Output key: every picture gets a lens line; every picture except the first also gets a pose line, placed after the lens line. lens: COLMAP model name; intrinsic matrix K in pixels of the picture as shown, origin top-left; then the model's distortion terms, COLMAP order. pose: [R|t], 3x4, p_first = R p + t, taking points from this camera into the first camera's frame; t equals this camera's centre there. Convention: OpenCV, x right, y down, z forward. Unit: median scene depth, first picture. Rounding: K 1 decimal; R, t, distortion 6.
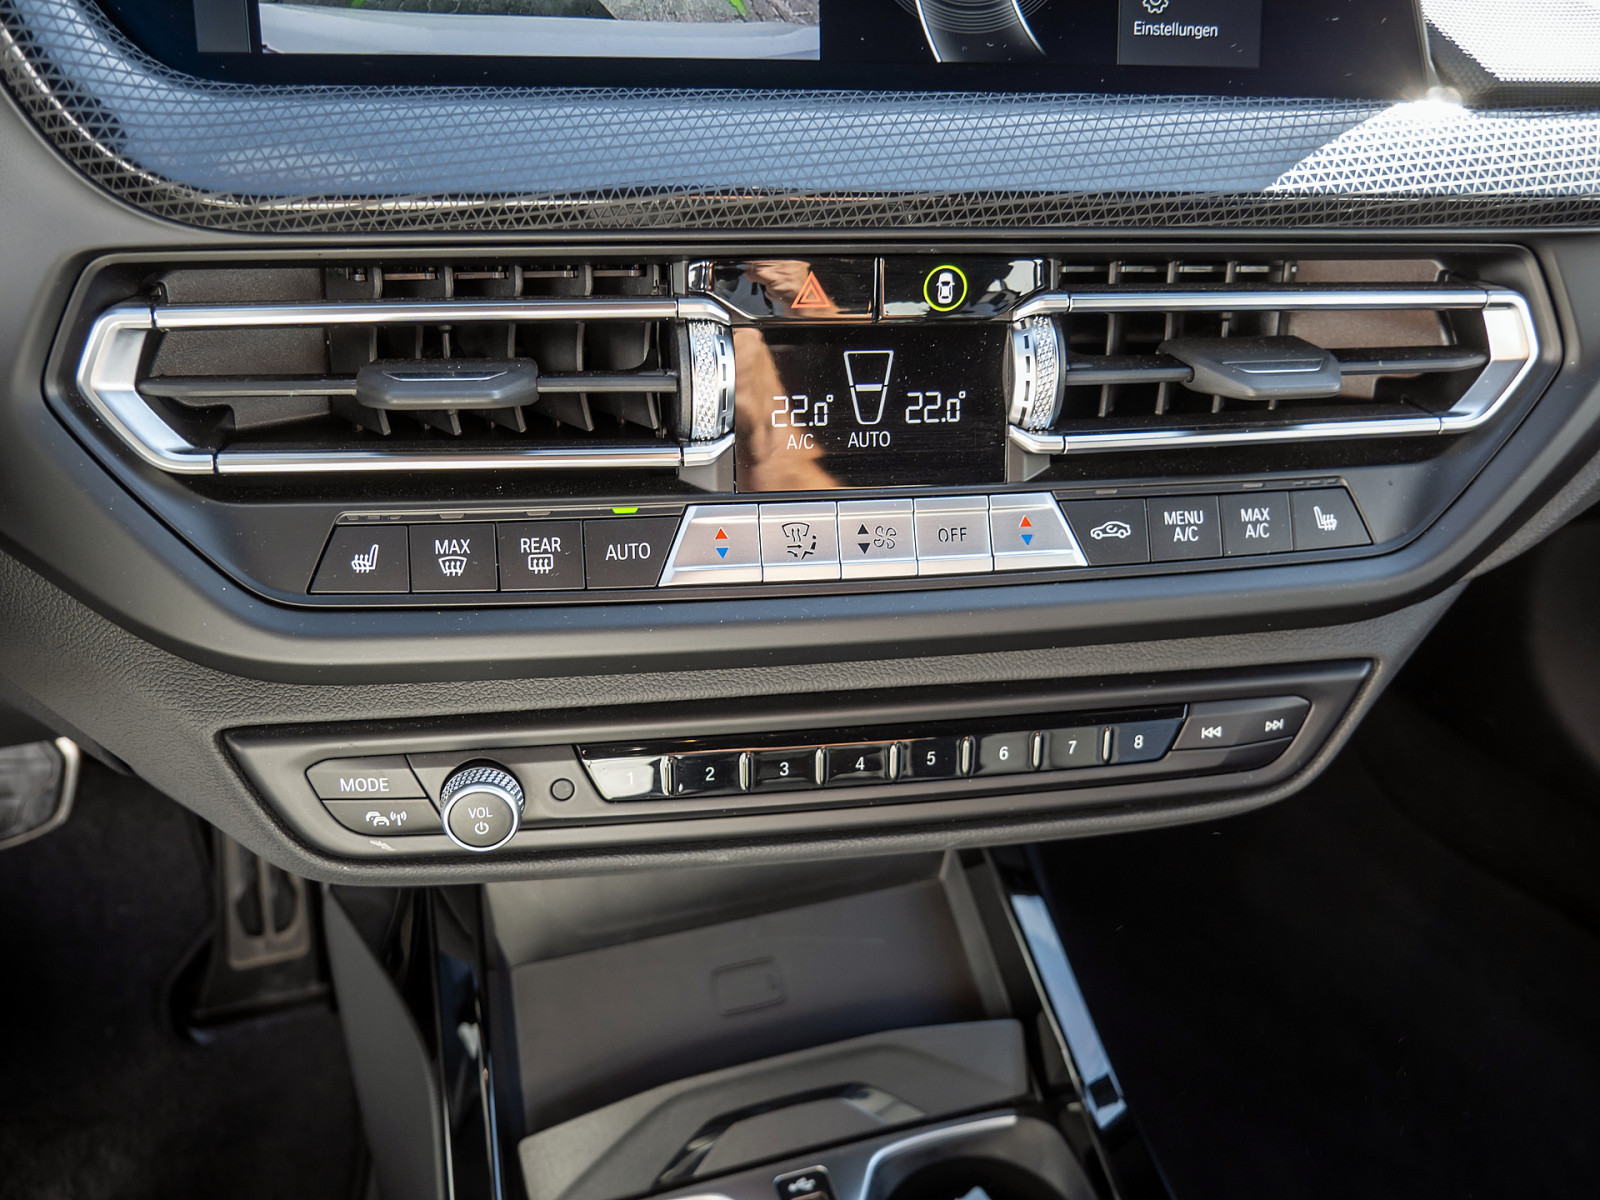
lens RADIAL K [[1418.4, 0, 799.1], [0, 1418.4, 603.1], [0, 0, 1]] dist [-0.027630, 0.017398]
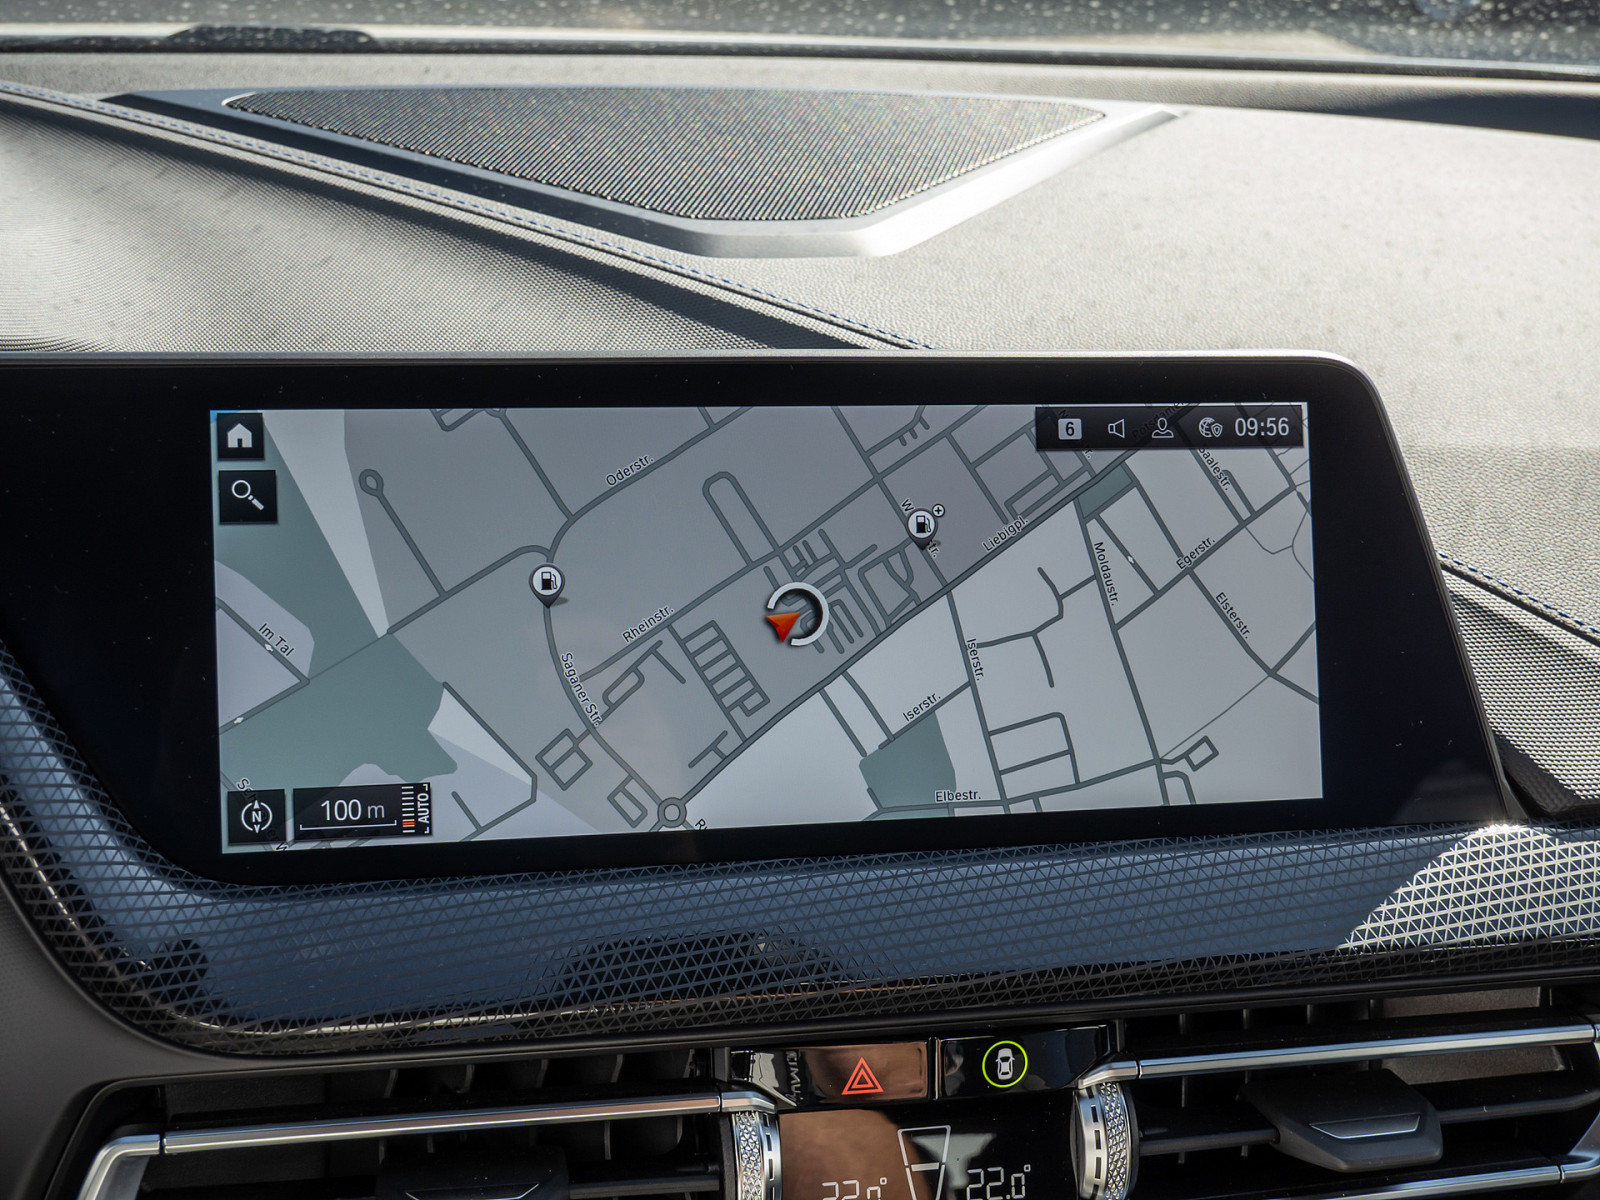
lens RADIAL K [[1944.2, 0, 796.1], [0, 1944.2, 606.0], [0, 0, 1]] dist [0.031883, 0.000000]
pose [[0.999608, -0.018377, 0.021141, -0.055167], [0.022697, 0.973683, -0.226774, -0.225054], [-0.016417, 0.227164, 0.973718, -0.312190]]
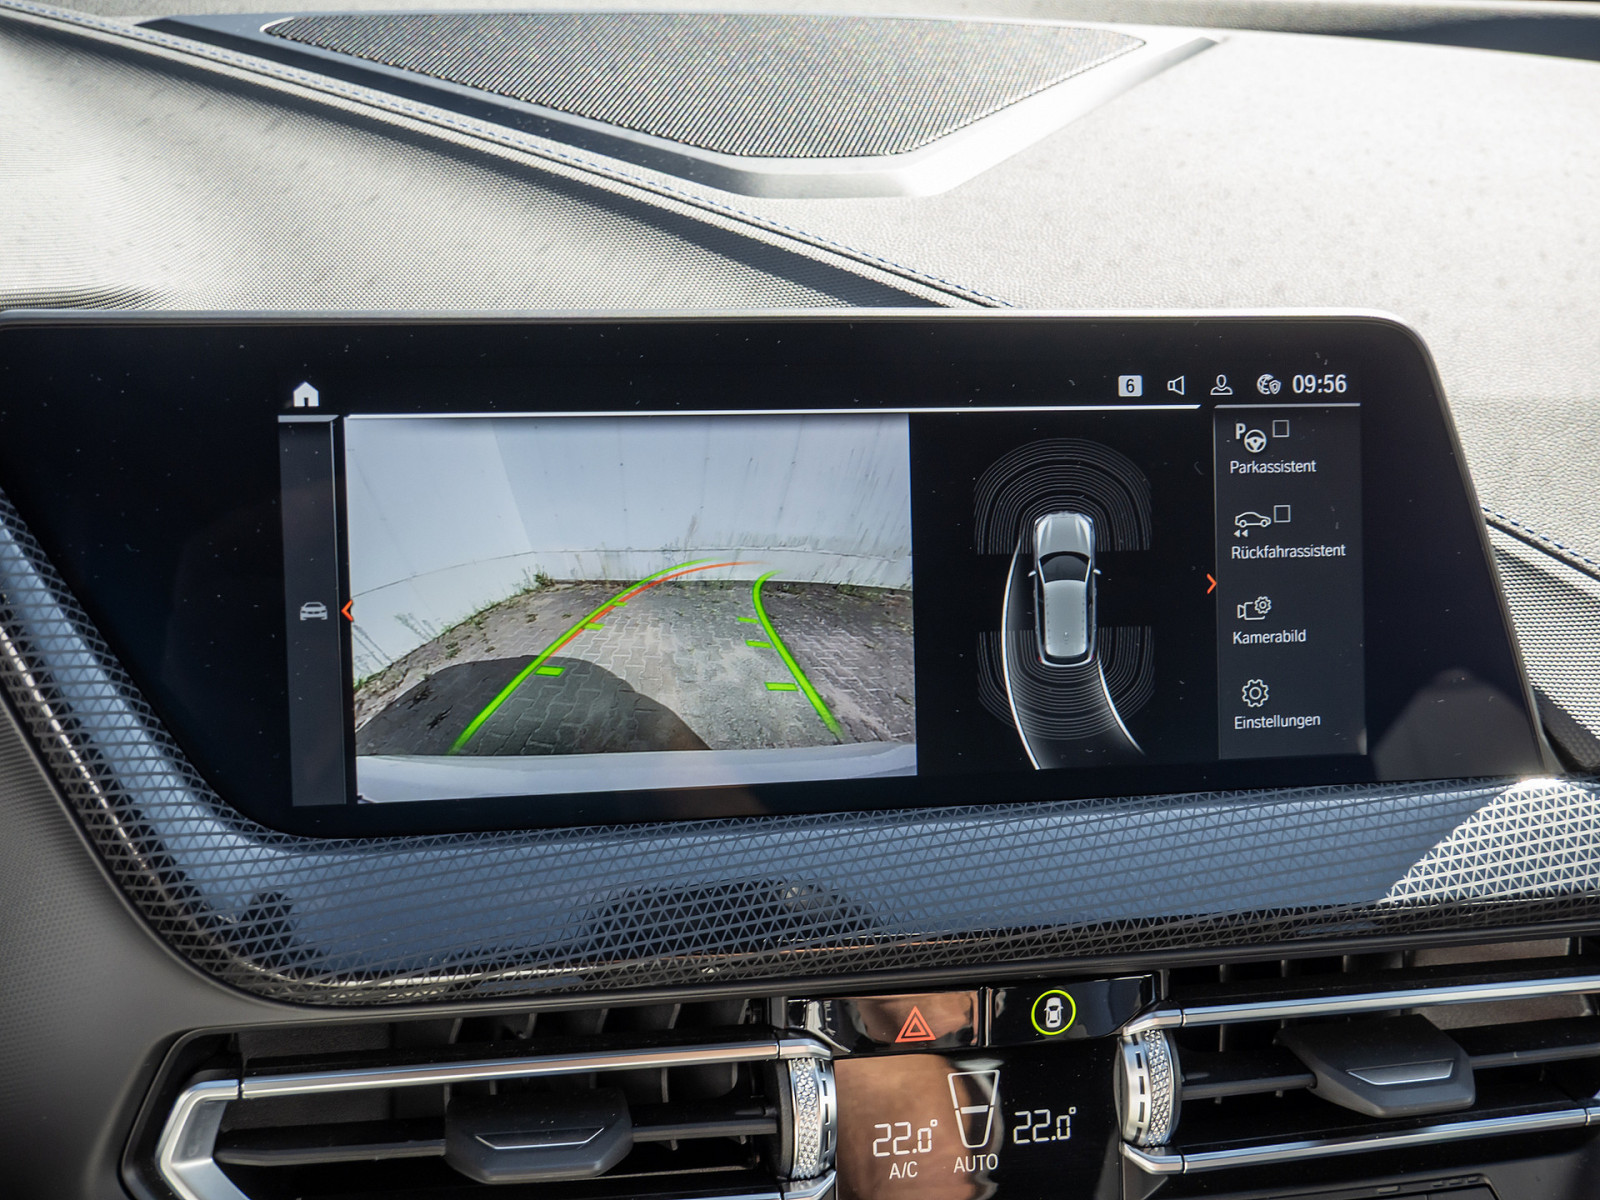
lens RADIAL K [[1944.2, 0, 797.1], [0, 1944.2, 607.8], [0, 0, 1]] dist [0.031883, 0.000000]
pose [[0.999631, -0.012135, 0.024308, -0.098015], [0.015998, 0.986057, -0.165640, -0.273449], [-0.021959, 0.165967, 0.985887, -0.338656]]
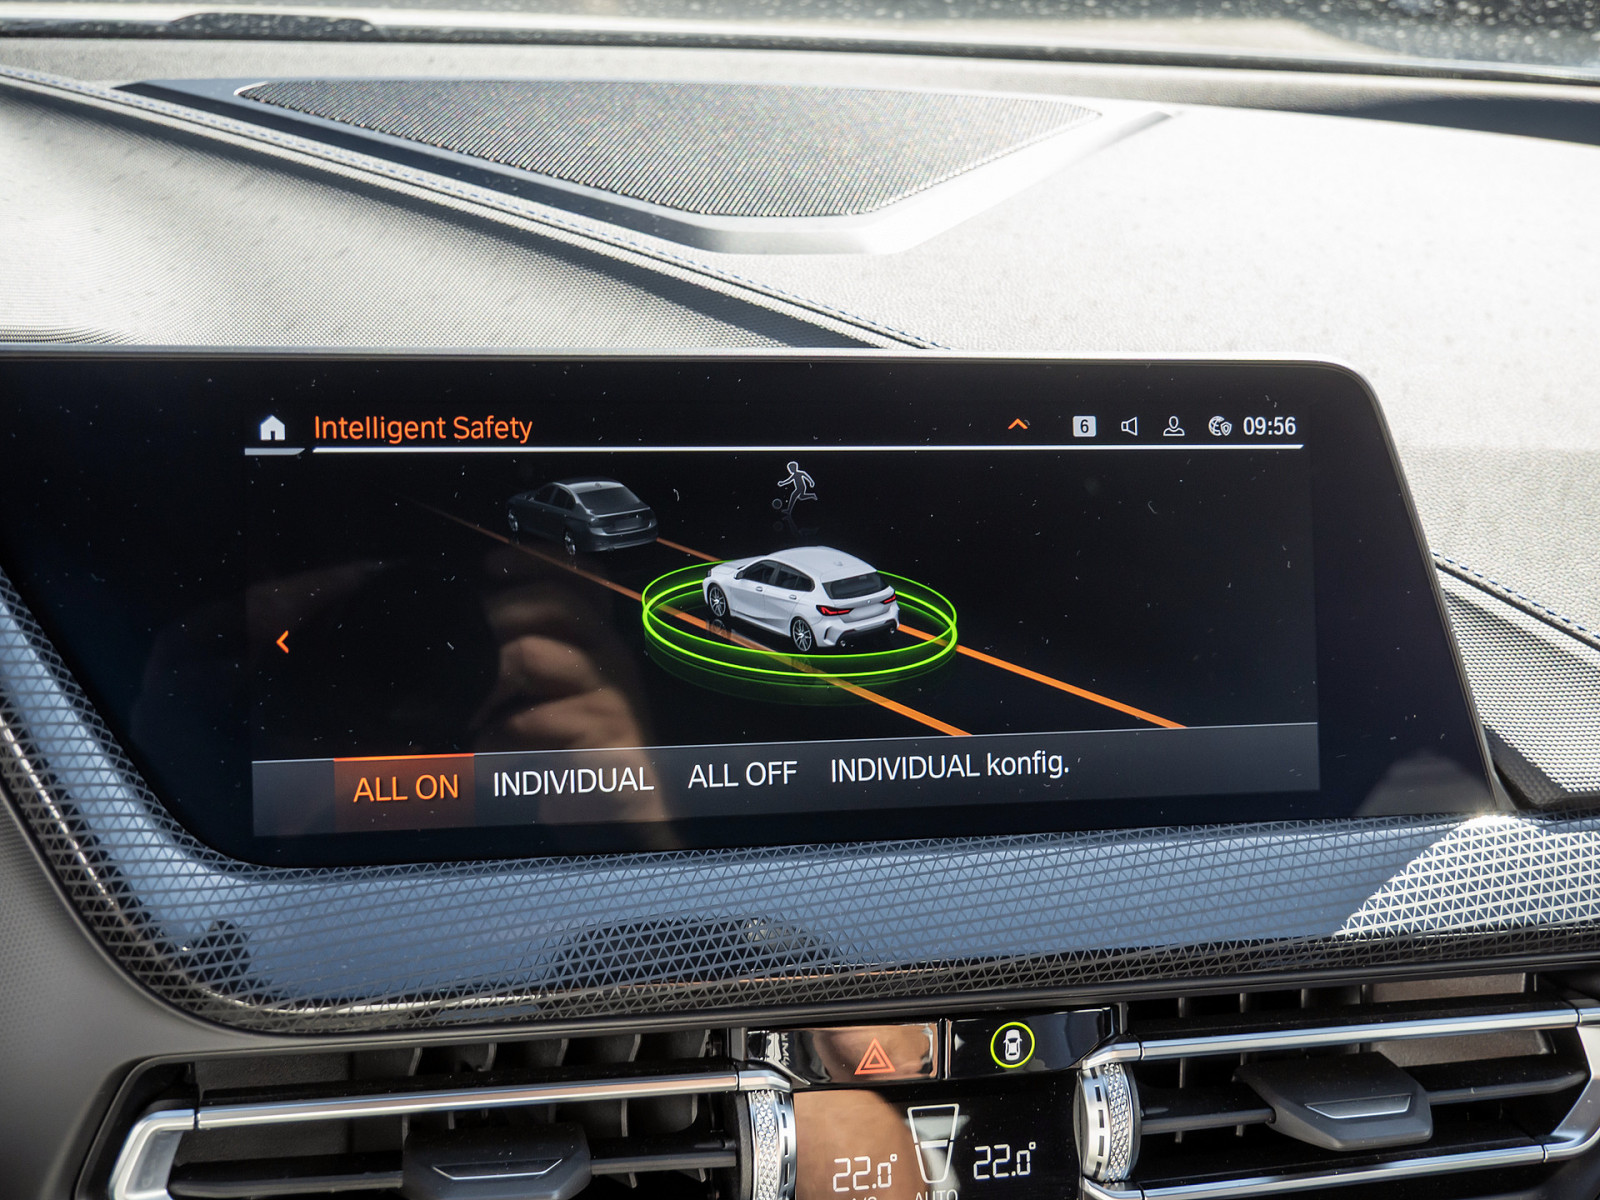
lens RADIAL K [[1944.2, 0, 795.7], [0, 1944.2, 607.5], [0, 0, 1]] dist [0.031883, 0.000000]
pose [[0.999193, -0.009966, 0.038901, -0.091391], [0.018150, 0.976208, -0.216077, -0.226242], [-0.035822, 0.216609, 0.975601, -0.346138]]
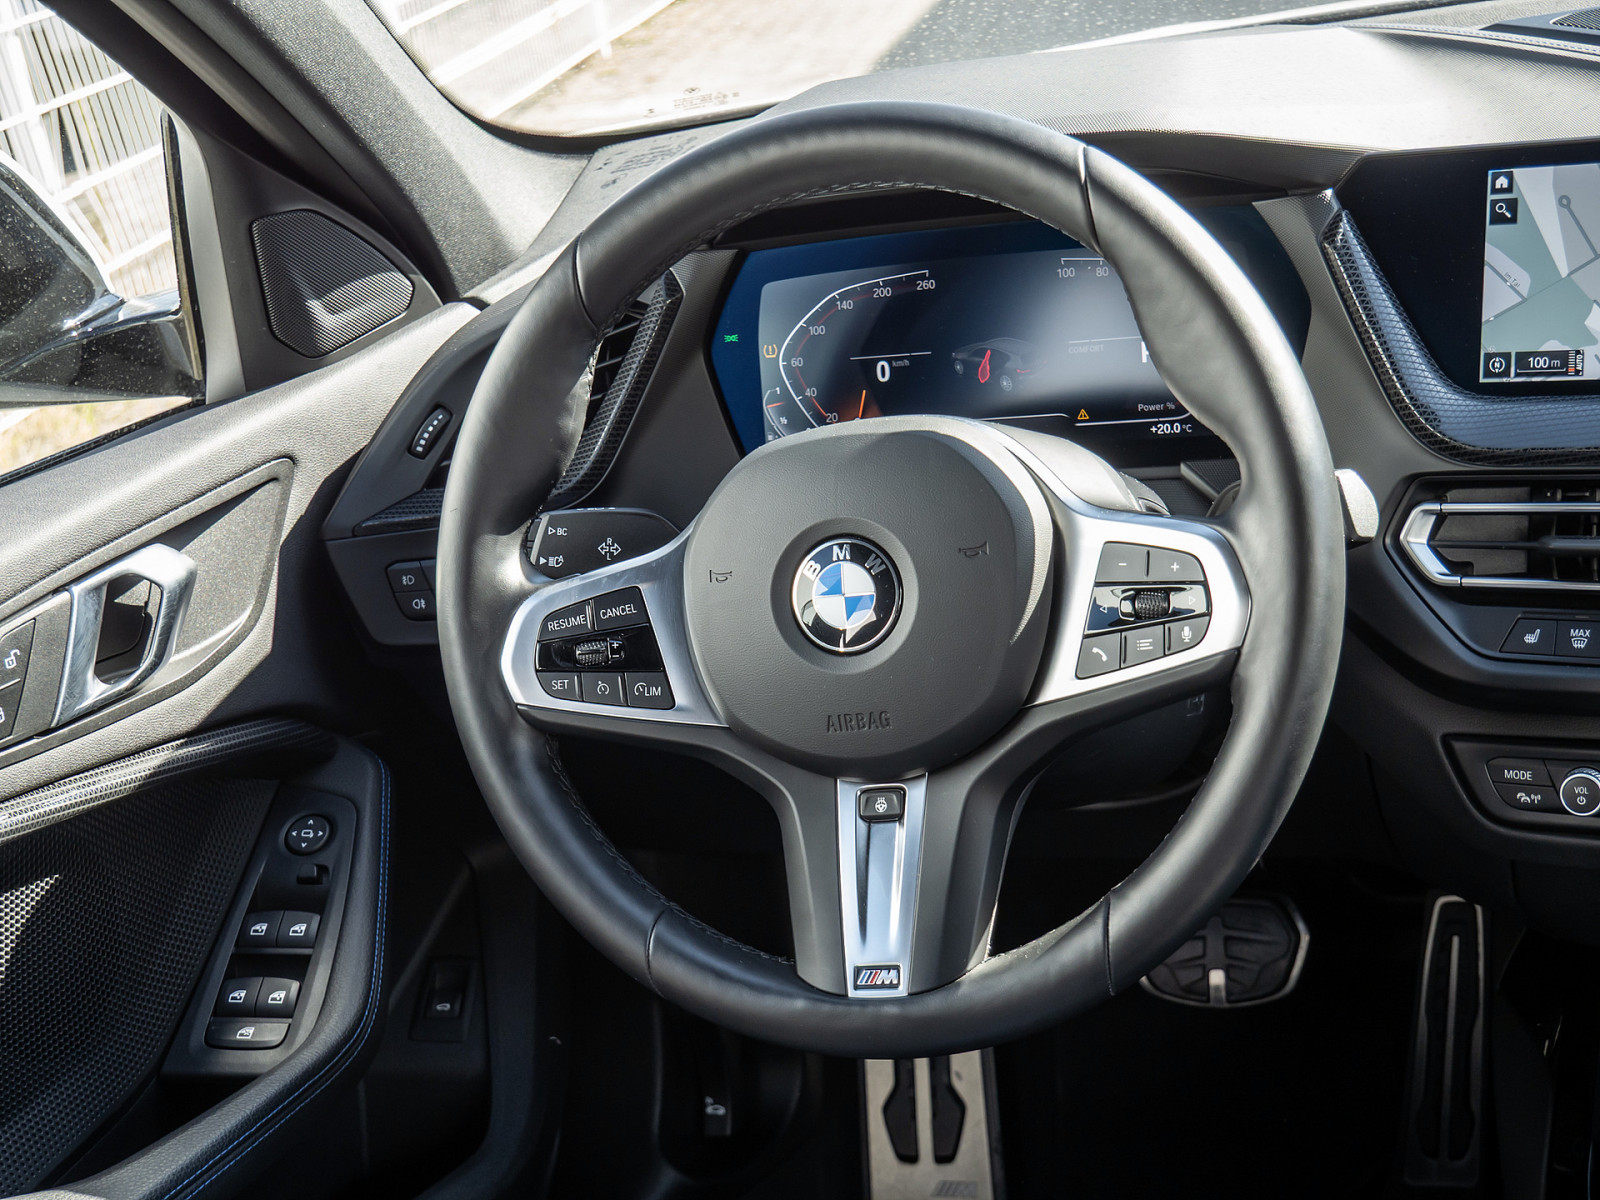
lens RADIAL K [[2163.7, 0, 806.8], [0, 2163.7, 600.2], [0, 0, 1]] dist [0.004144, 0.000000]
pose [[0.773107, 0.035950, -0.633256, 0.733876], [-0.184702, 0.967884, -0.170546, 0.565328], [0.606787, 0.248814, 0.754918, -1.687807]]
